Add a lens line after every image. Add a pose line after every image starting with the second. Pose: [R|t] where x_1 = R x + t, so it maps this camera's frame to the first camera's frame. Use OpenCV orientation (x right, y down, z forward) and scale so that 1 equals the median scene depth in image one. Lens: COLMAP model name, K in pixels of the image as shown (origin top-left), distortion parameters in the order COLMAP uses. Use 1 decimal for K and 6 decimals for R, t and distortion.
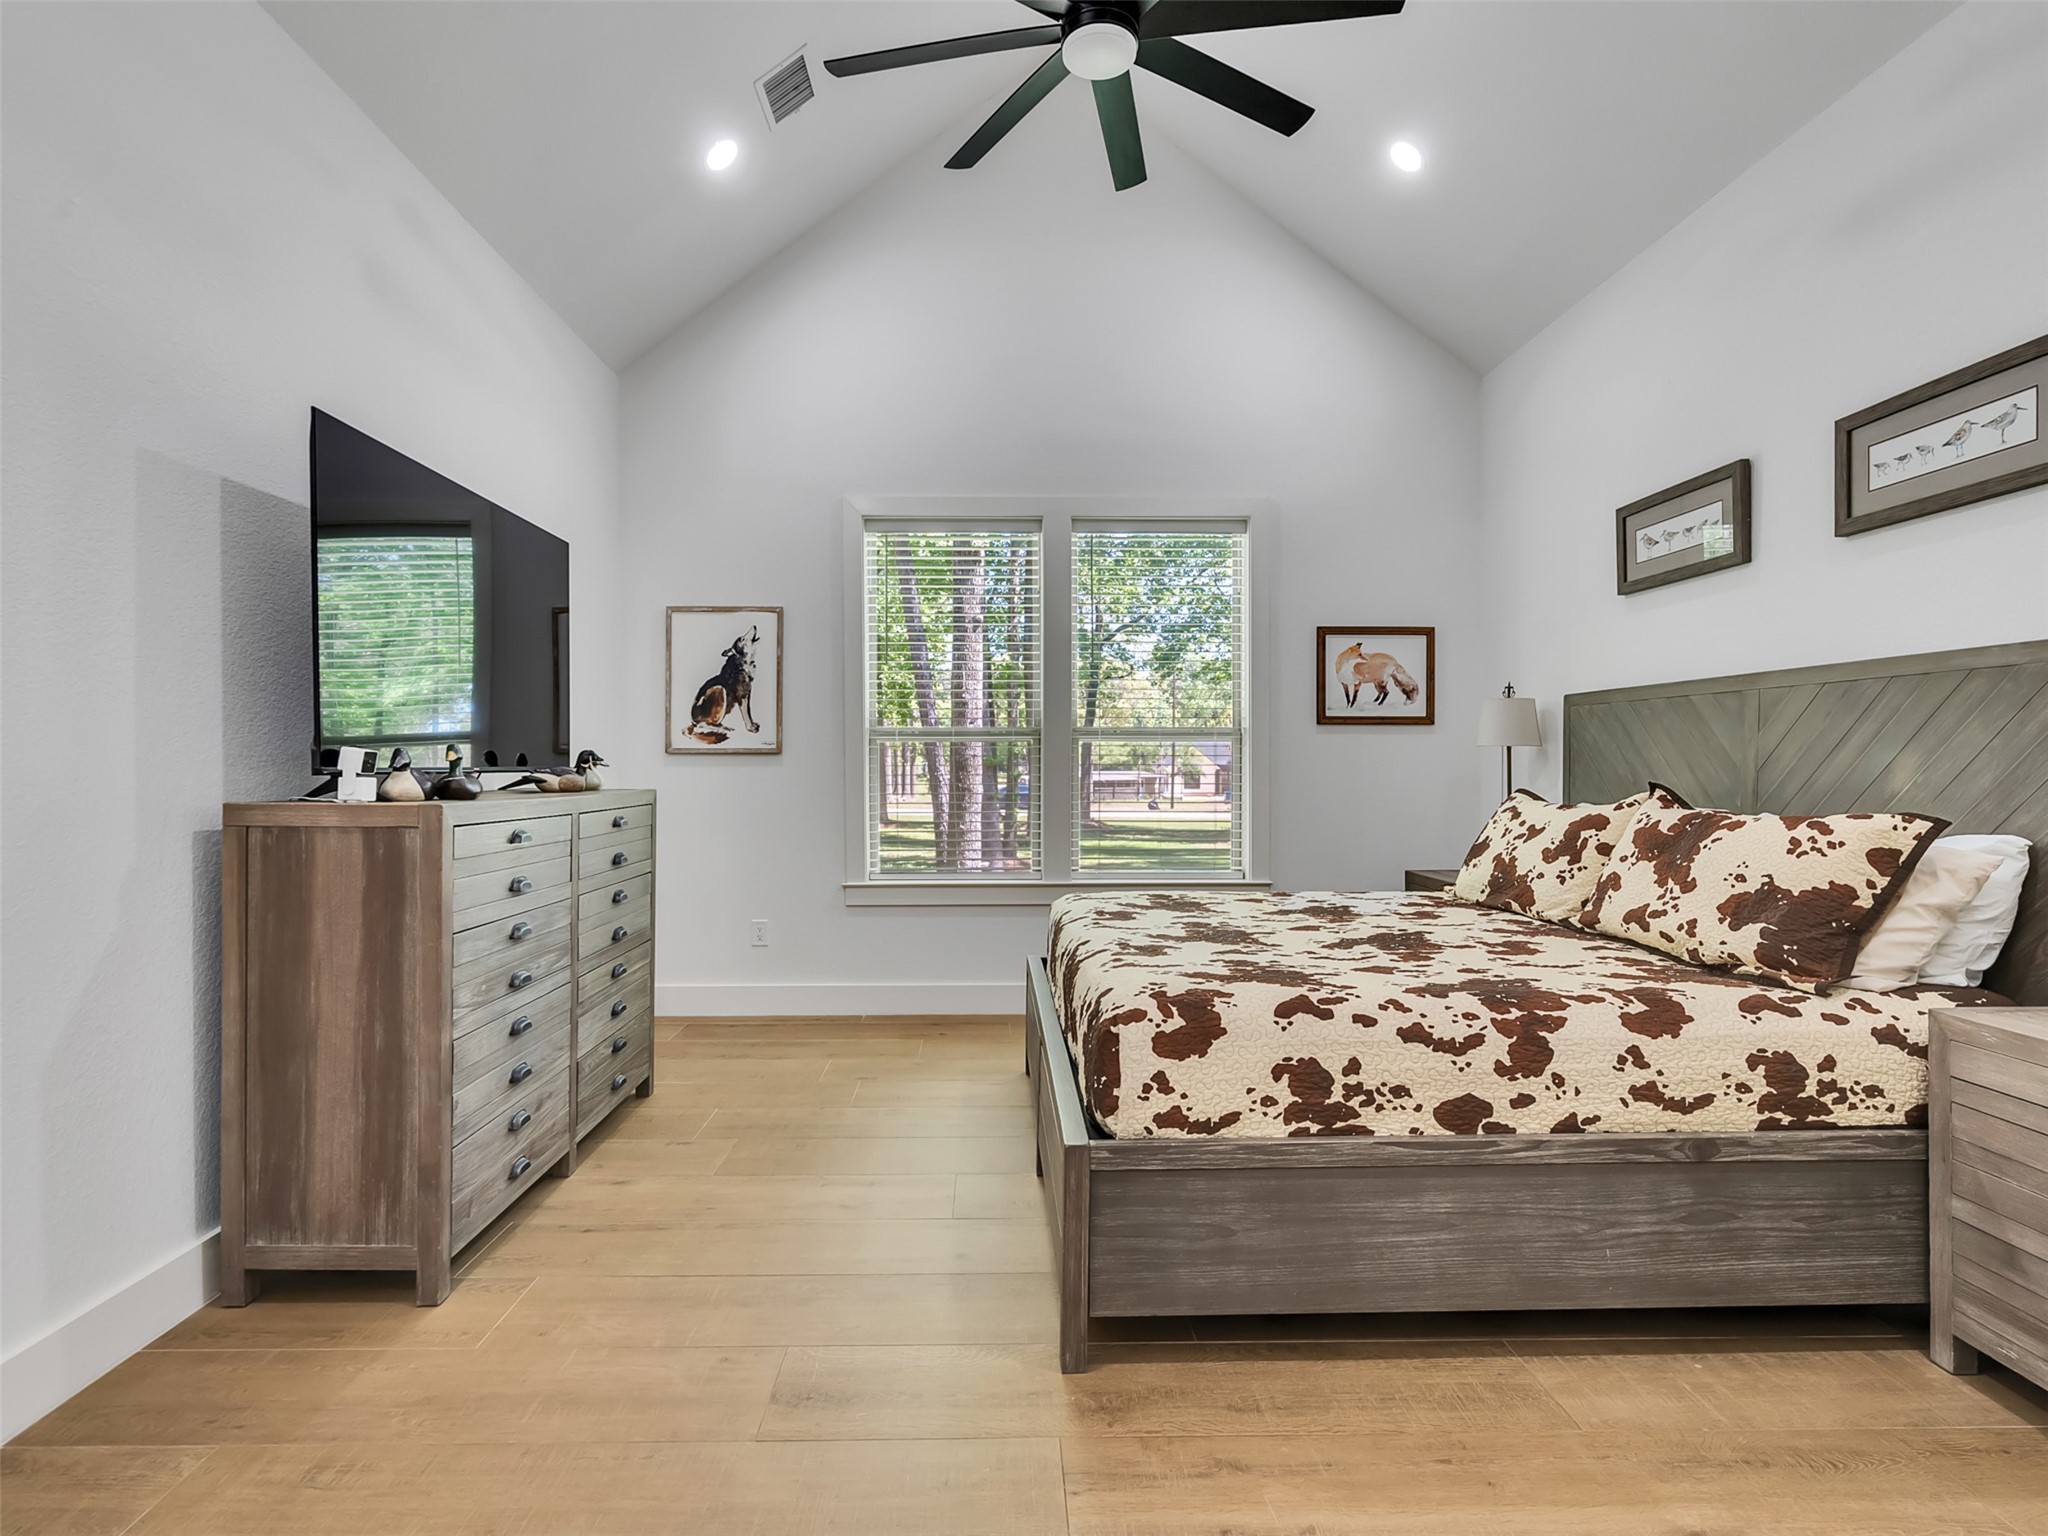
lens RADIAL K [[1046.7, 0, 1008.6], [0, 1046.7, 769.7], [0, 0, 1]] dist [-0.005360, 0.003308]
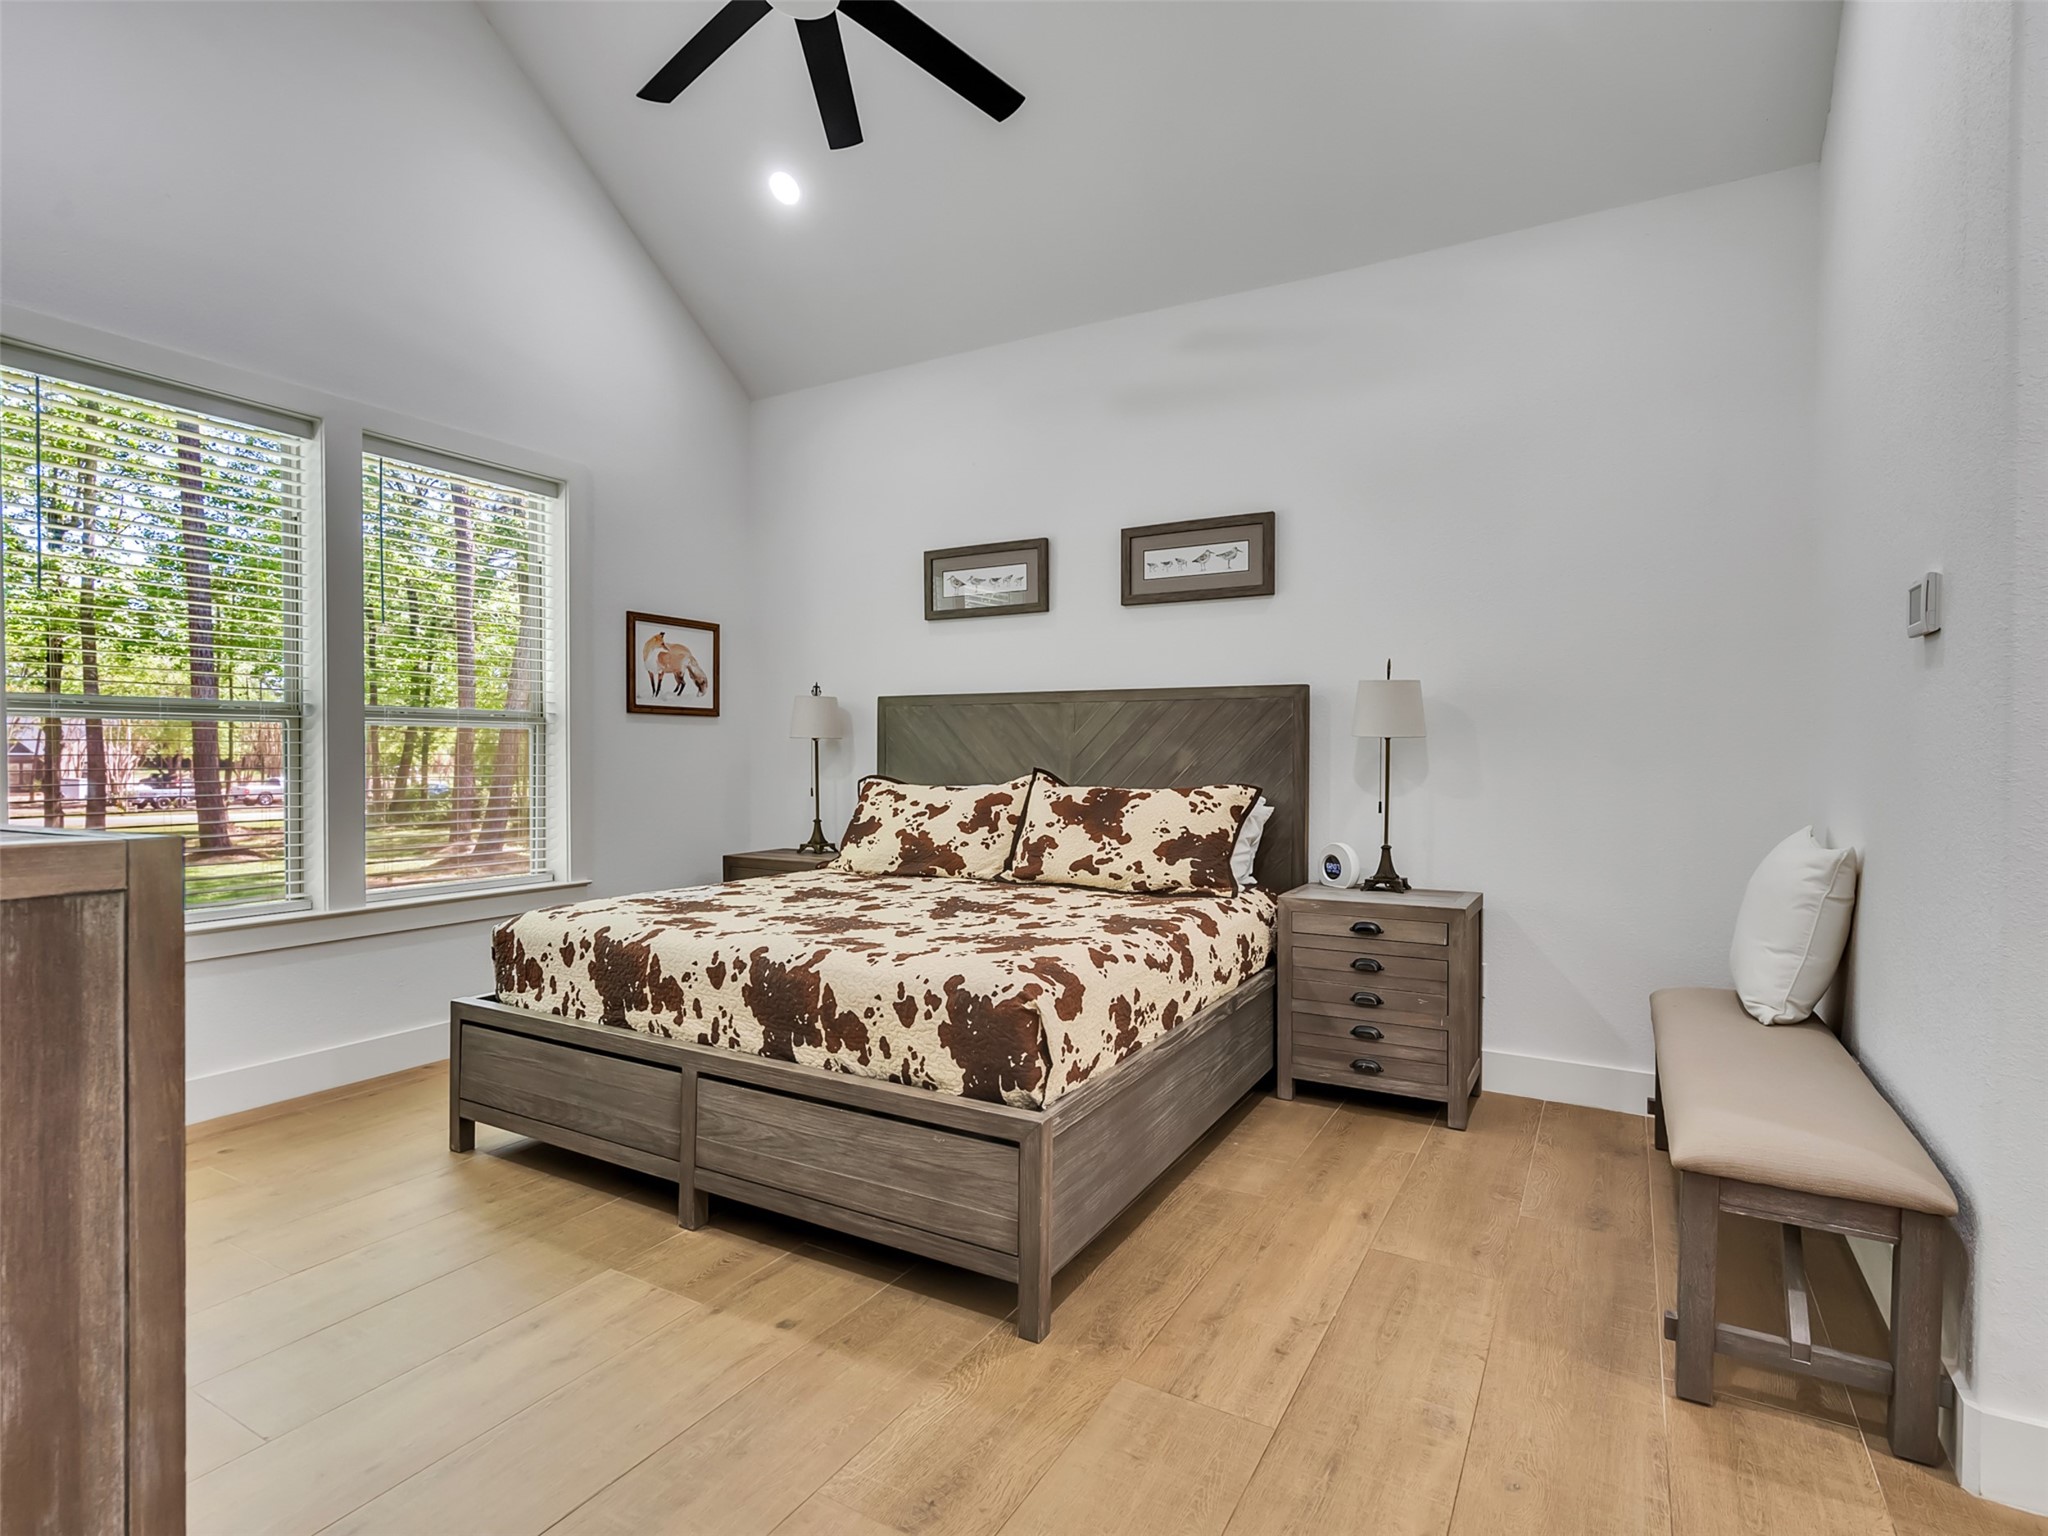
lens RADIAL K [[1046.7, 0, 1004.4], [0, 1046.7, 768.1], [0, 0, 1]] dist [-0.005360, 0.003308]
pose [[0.521641, -0.009952, 0.853107, -0.593732], [0.002730, 0.999946, 0.009995, -0.001462], [-0.853161, -0.002885, 0.521640, 0.346743]]
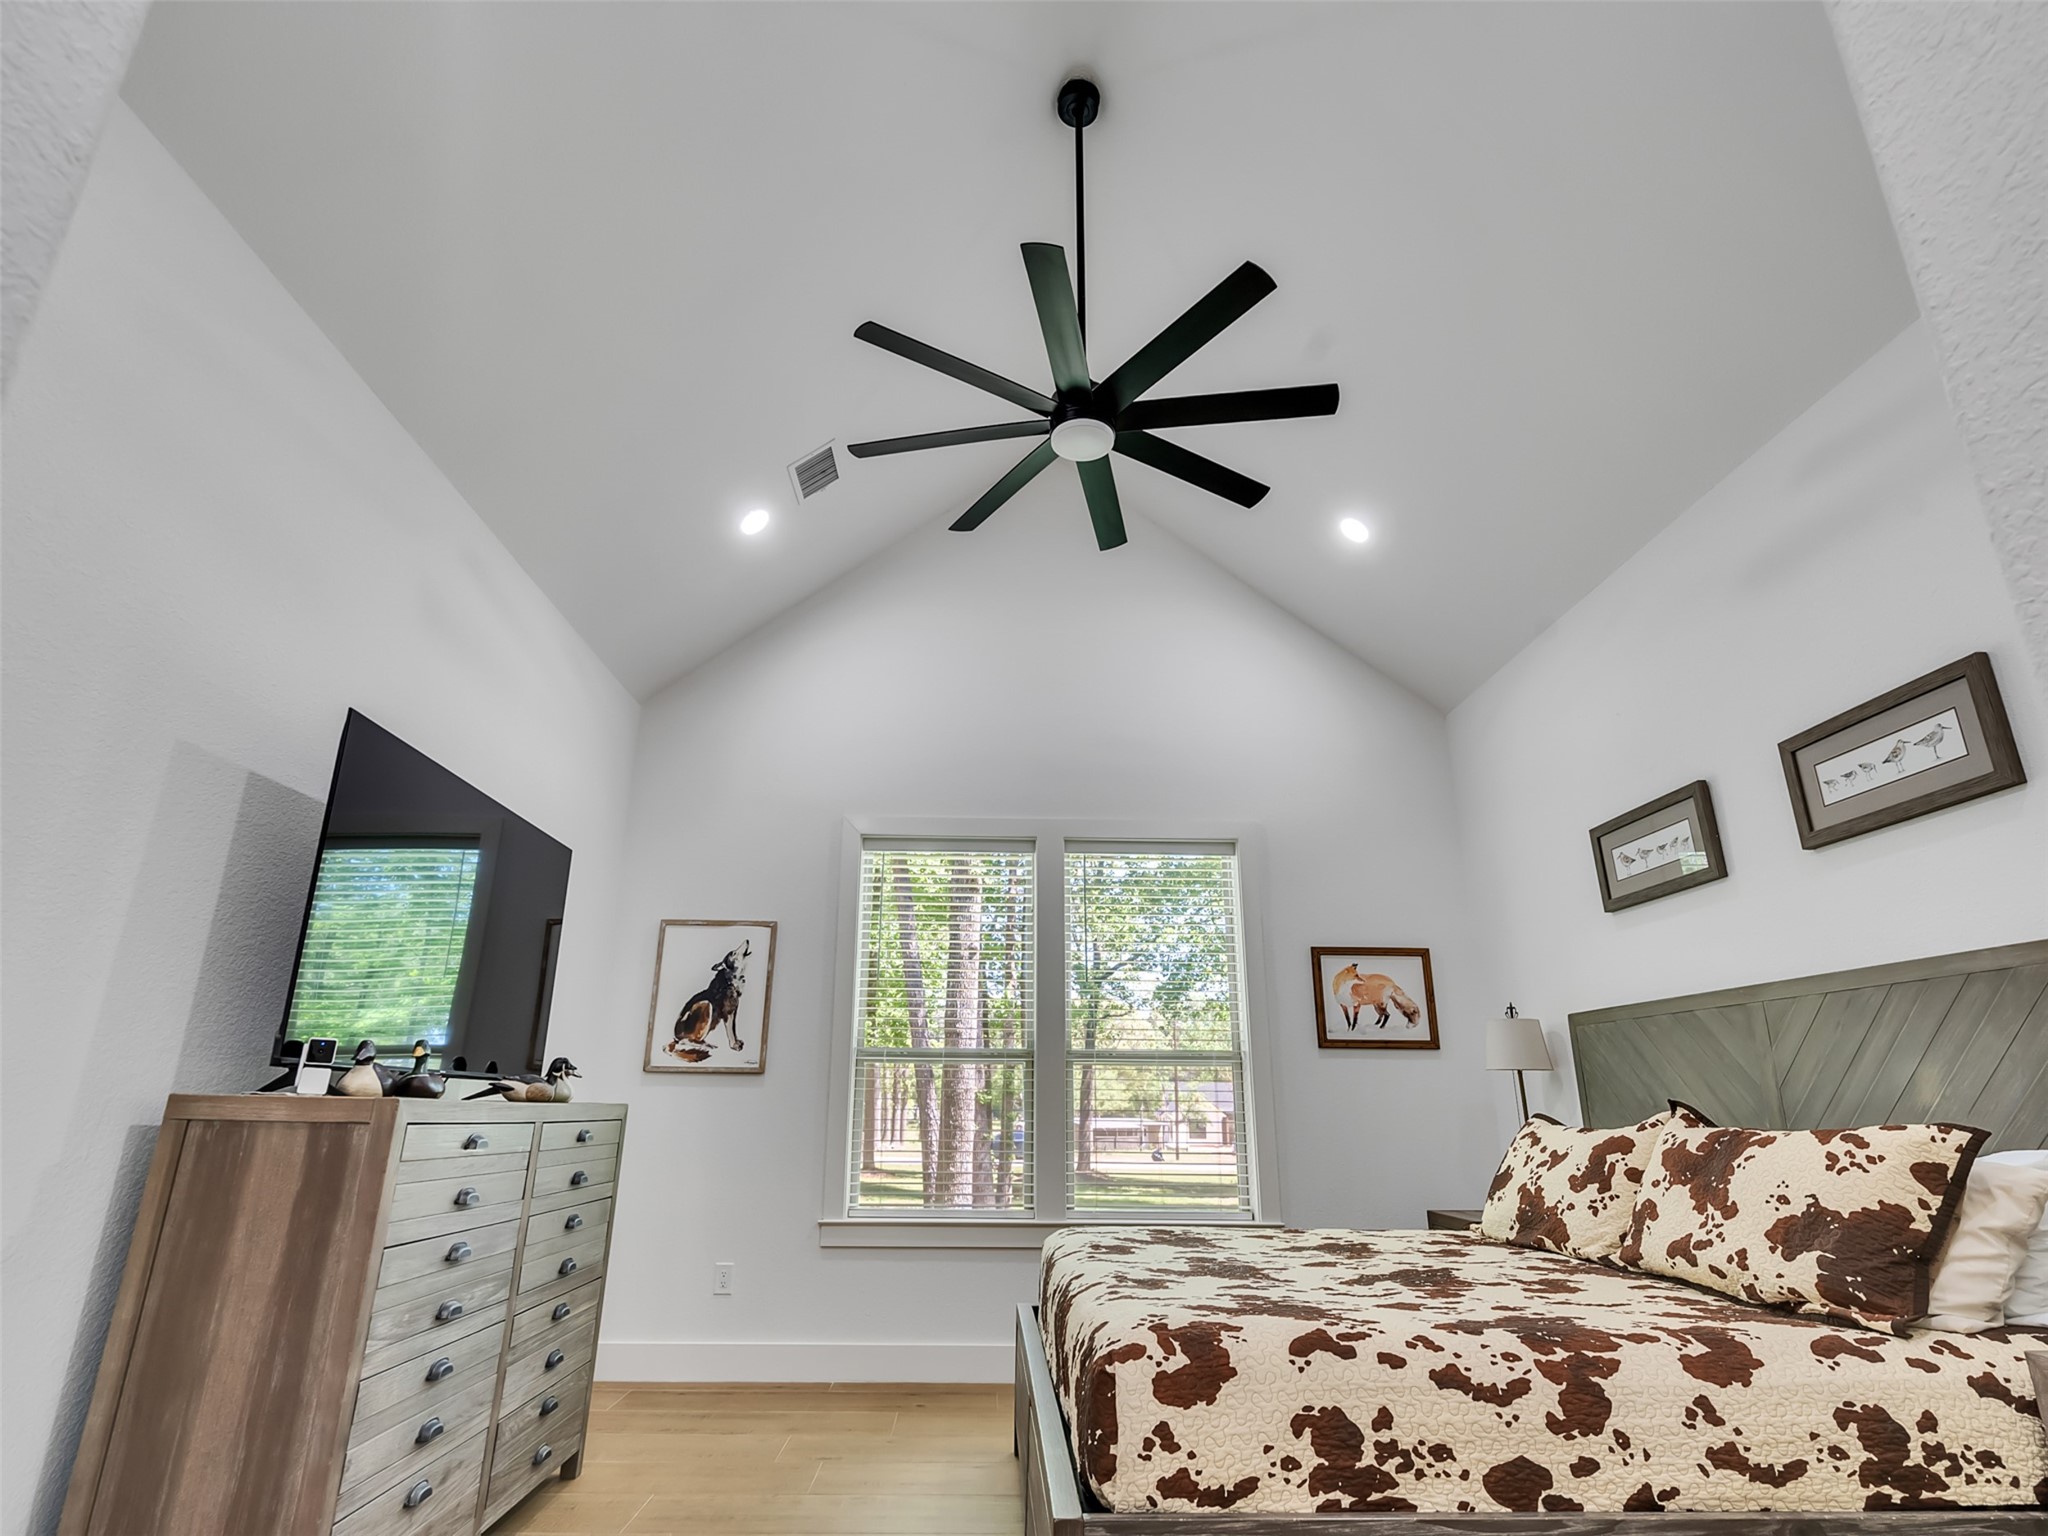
lens RADIAL K [[1046.7, 0, 1007.5], [0, 1046.7, 767.4], [0, 0, 1]] dist [-0.005360, 0.003308]
pose [[0.999945, 0.010482, -0.000372, 0.006852], [-0.010061, 0.948506, -0.316601, 0.033913], [-0.002966, 0.316587, 0.948559, 0.000384]]
